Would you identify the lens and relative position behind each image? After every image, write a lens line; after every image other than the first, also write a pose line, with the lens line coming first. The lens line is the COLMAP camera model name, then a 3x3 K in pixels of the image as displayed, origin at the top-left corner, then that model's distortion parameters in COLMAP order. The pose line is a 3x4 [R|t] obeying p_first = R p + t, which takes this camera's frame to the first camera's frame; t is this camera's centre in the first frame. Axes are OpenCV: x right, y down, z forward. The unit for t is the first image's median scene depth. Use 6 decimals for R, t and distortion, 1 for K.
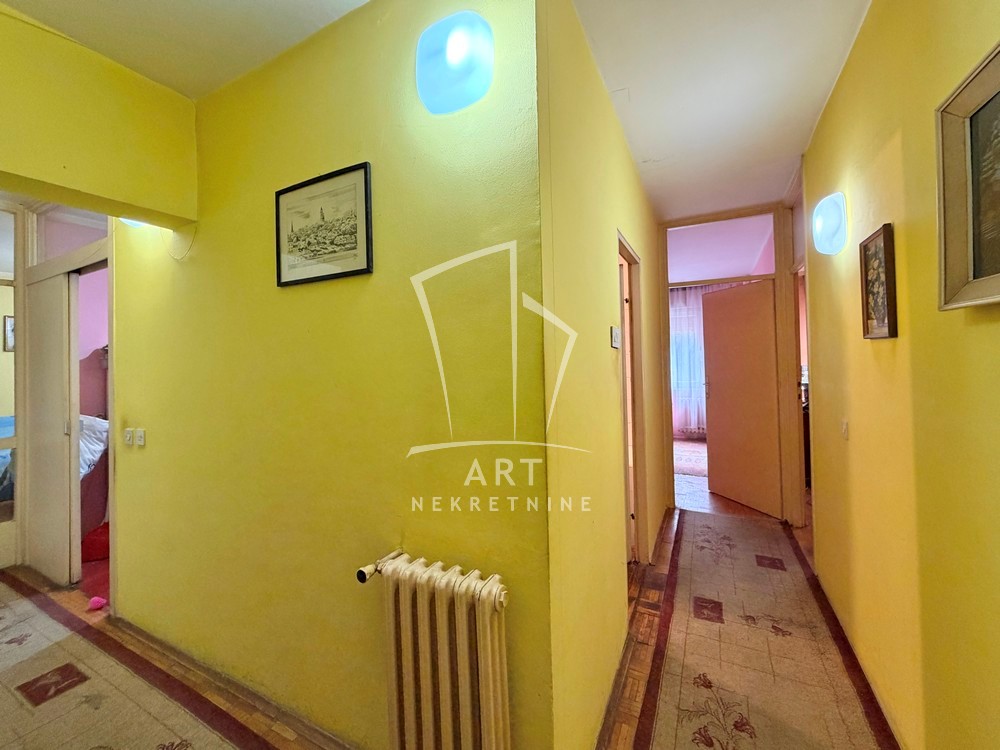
lens RADIAL K [[408.8, 0, 499.3], [0, 408.8, 355.4], [0, 0, 1]] dist [-0.001599, -0.000296]
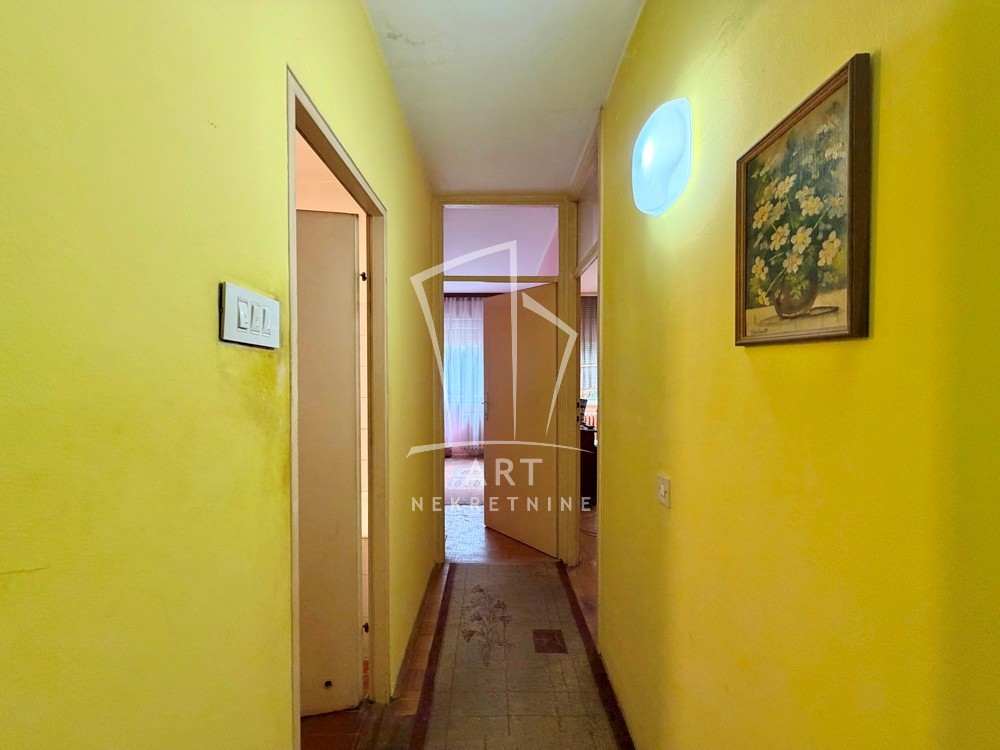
lens RADIAL K [[398.3, 0, 496.4], [0, 398.3, 377.0], [0, 0, 1]] dist [-0.000503, 0.000084]
pose [[0.886306, 0.014584, 0.462871, 0.223716], [-0.025772, 0.999508, 0.017857, -0.000678], [-0.462383, -0.027756, 0.886246, 0.400536]]
